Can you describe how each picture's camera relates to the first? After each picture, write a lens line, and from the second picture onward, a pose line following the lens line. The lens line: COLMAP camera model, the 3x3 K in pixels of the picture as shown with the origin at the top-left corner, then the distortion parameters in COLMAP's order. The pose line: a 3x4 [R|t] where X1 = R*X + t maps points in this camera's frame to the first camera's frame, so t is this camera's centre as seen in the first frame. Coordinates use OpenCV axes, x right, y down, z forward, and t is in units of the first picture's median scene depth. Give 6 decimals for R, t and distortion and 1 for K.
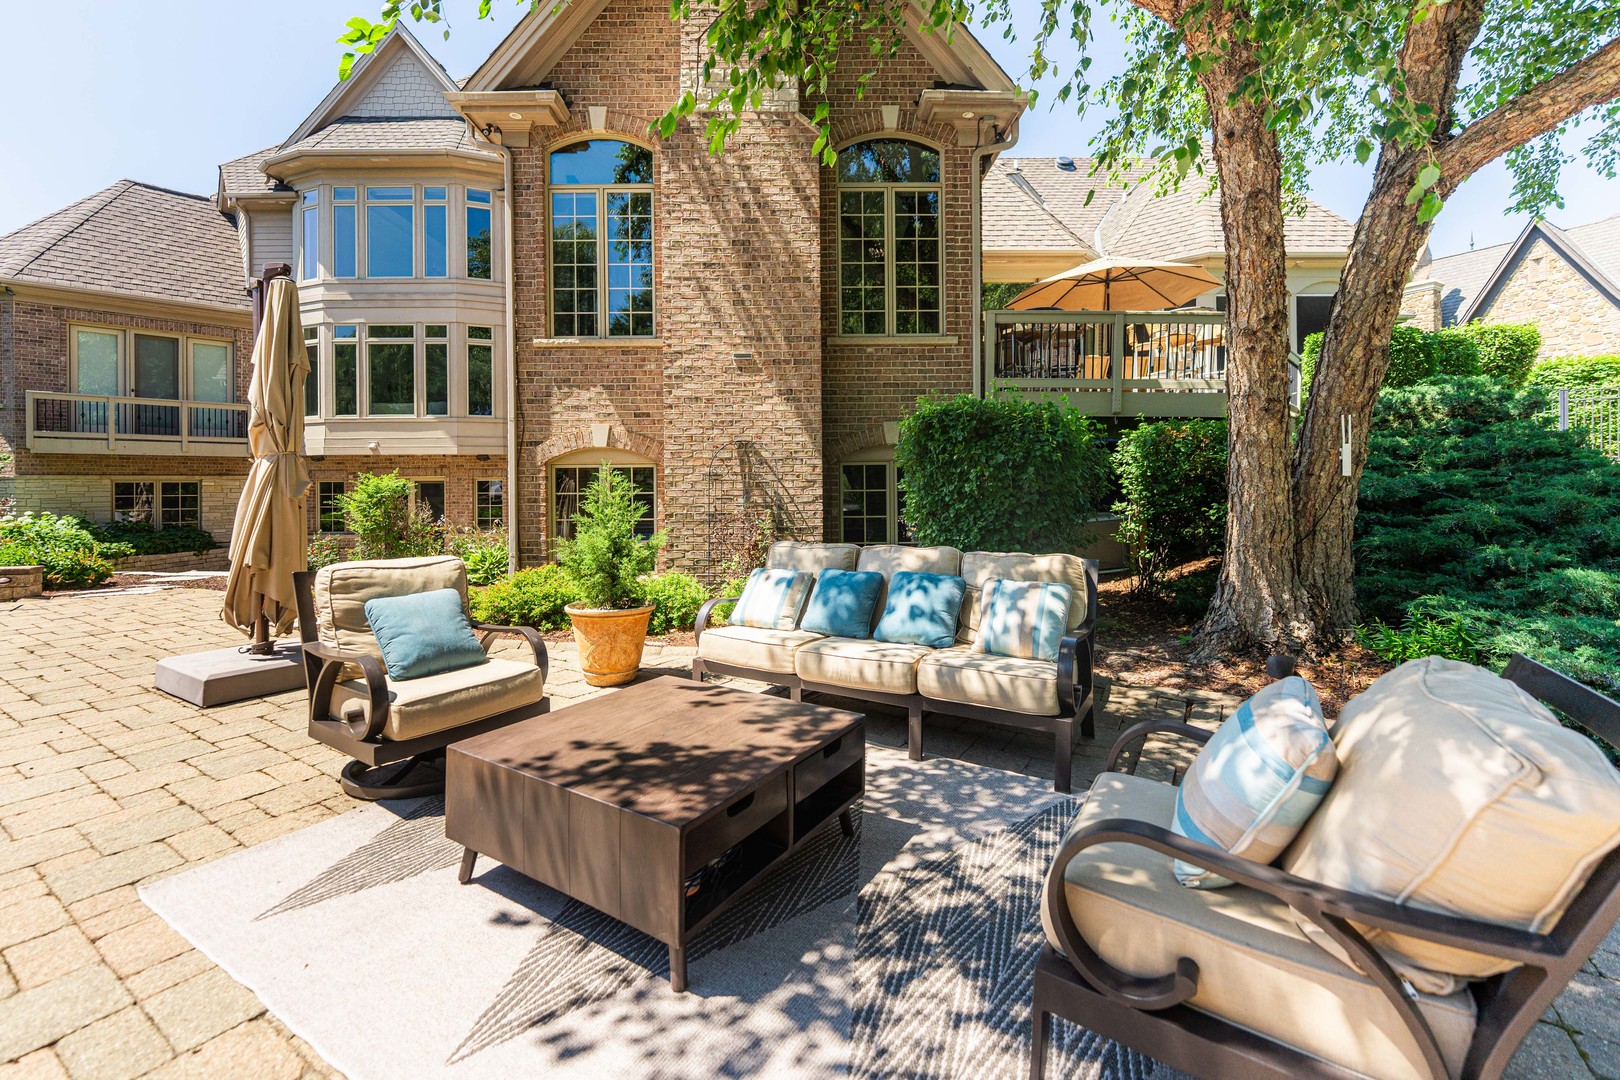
lens RADIAL K [[669.3, 0, 810.3], [0, 669.3, 486.6], [0, 0, 1]] dist [-0.001555, -0.000249]
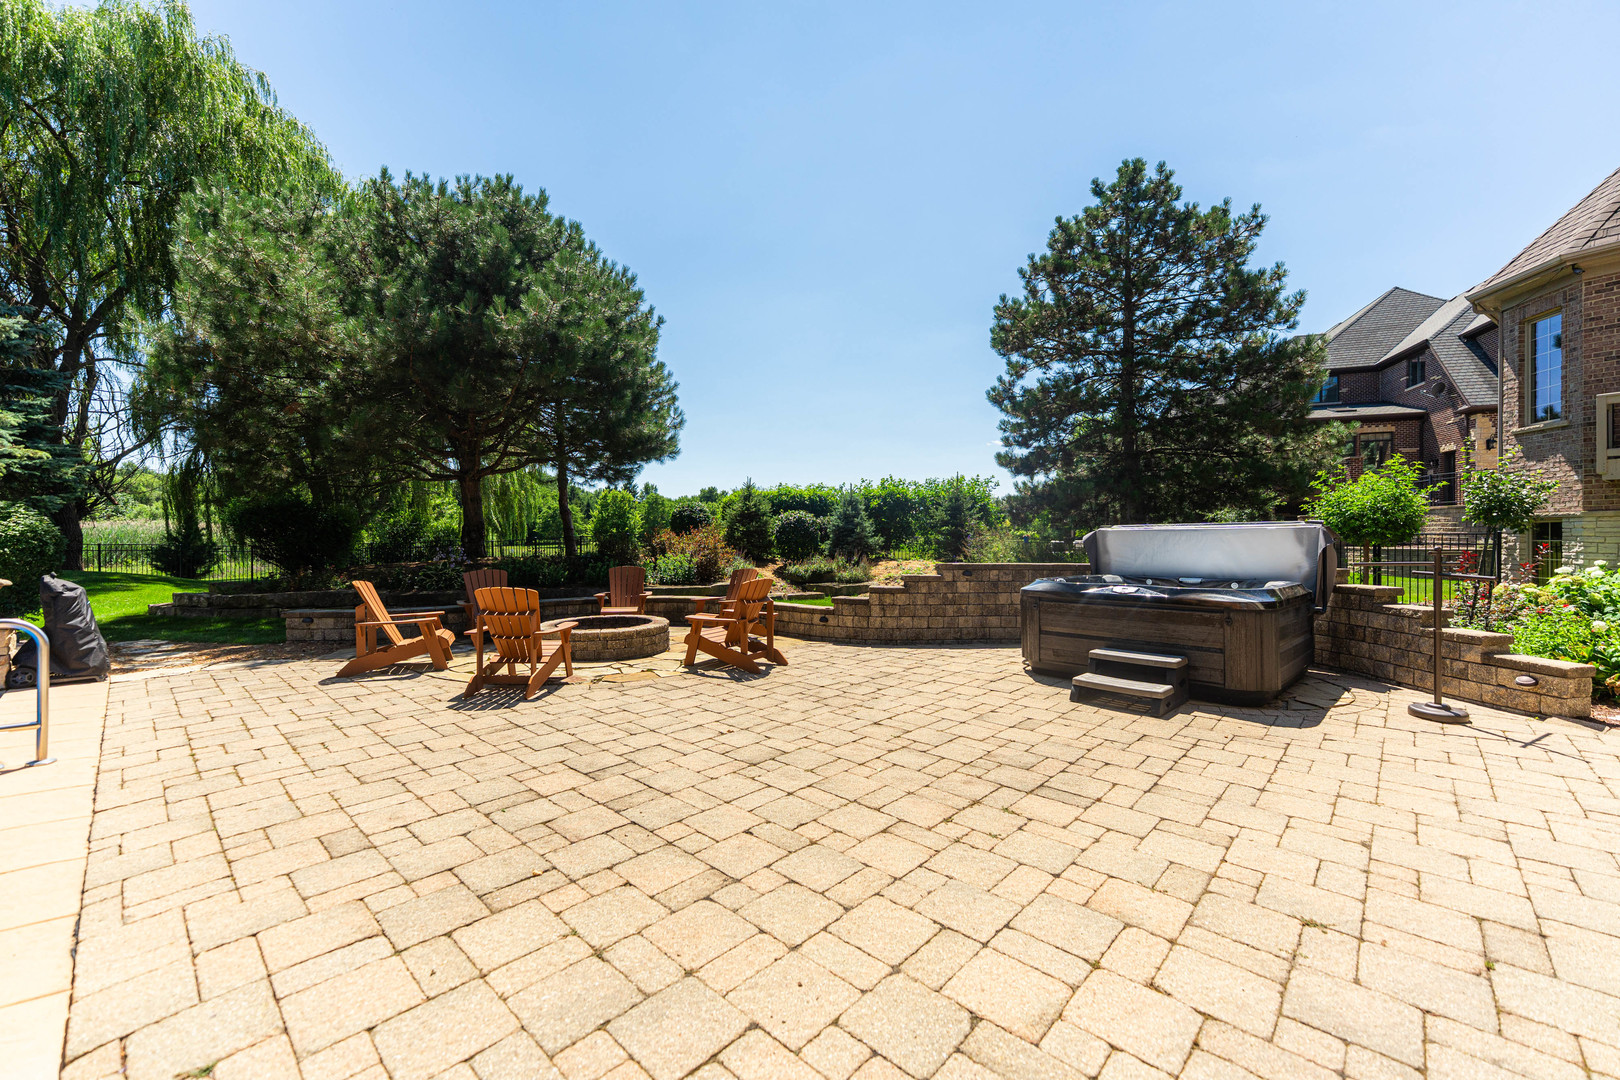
lens RADIAL K [[647.8, 0, 805.0], [0, 647.8, 543.5], [0, 0, 1]] dist [-0.000730, -0.000087]
pose [[-0.198105, 0.016590, -0.980040, -0.443272], [0.010739, 0.999833, 0.014754, -0.001927], [0.980122, -0.007601, -0.198250, 0.419849]]
